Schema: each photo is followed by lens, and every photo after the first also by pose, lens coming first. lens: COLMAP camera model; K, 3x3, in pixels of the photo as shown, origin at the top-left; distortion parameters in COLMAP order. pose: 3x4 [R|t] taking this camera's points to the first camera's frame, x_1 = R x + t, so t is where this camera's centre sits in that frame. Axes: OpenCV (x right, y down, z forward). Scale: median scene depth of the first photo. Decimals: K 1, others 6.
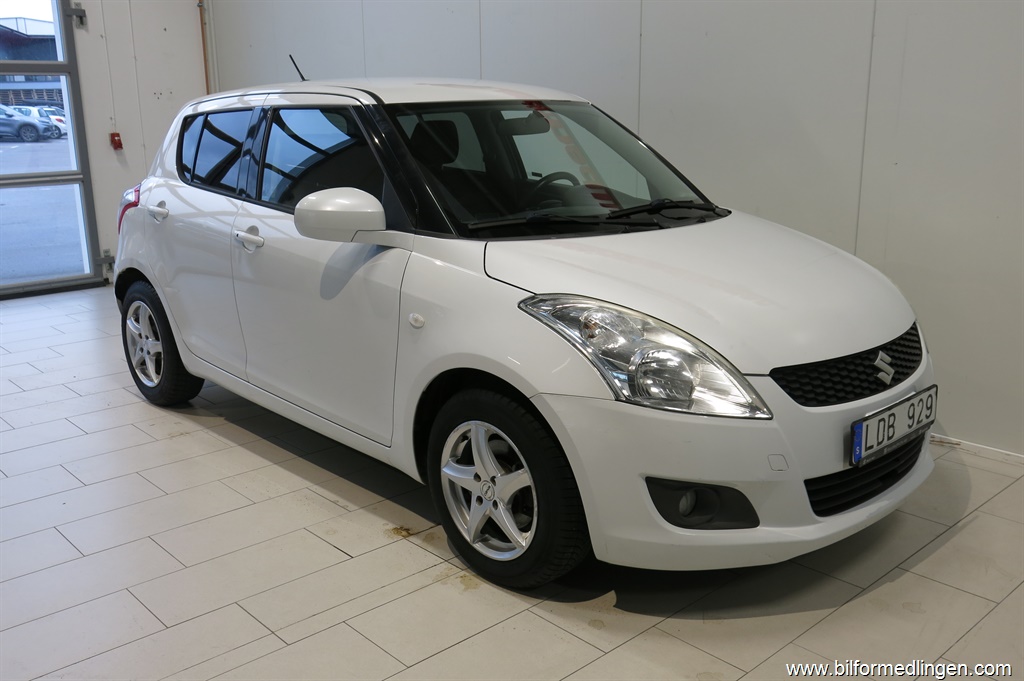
lens RADIAL K [[927.6, 0, 512.0], [0, 927.6, 340.5], [0, 0, 1]] dist [-0.009785, -0.020089]
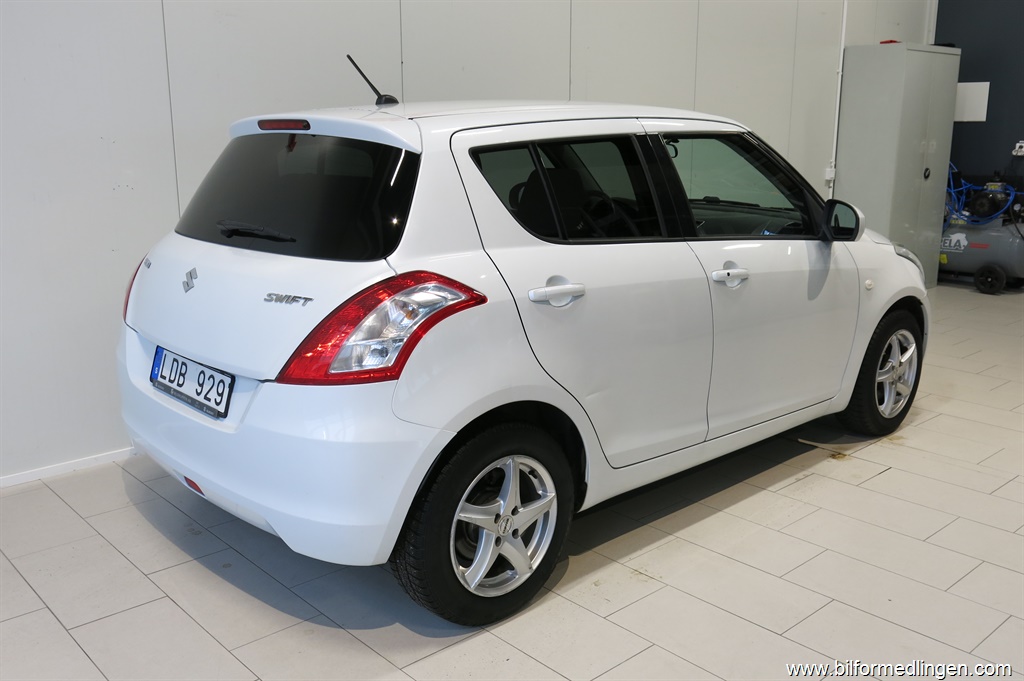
lens RADIAL K [[927.6, 0, 512.0], [0, 927.6, 340.5], [0, 0, 1]] dist [-0.009785, -0.020089]
pose [[0.010355, -0.218052, 0.975882, -1.362850], [0.244600, 0.946839, 0.208967, -0.334080], [-0.969569, 0.236537, 0.063140, 1.323592]]
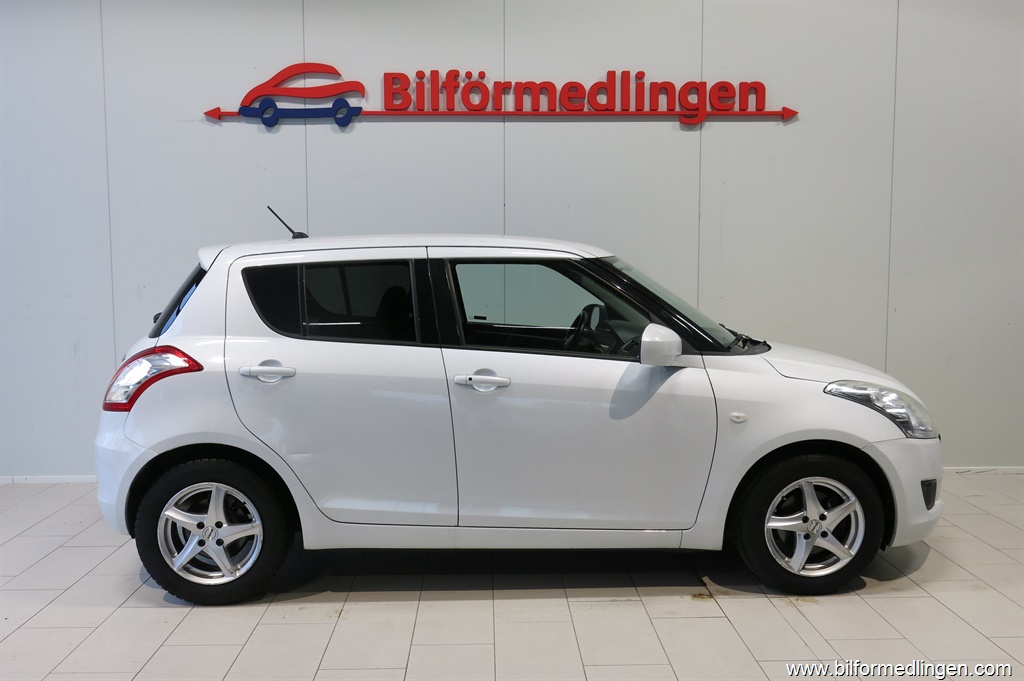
lens RADIAL K [[927.6, 0, 512.0], [0, 927.6, 340.5], [0, 0, 1]] dist [-0.009785, -0.020089]
pose [[0.657330, -0.056541, 0.751479, -1.188135], [0.178049, 0.980602, -0.081962, -0.071137], [-0.732268, 0.187676, 0.654646, 0.316109]]
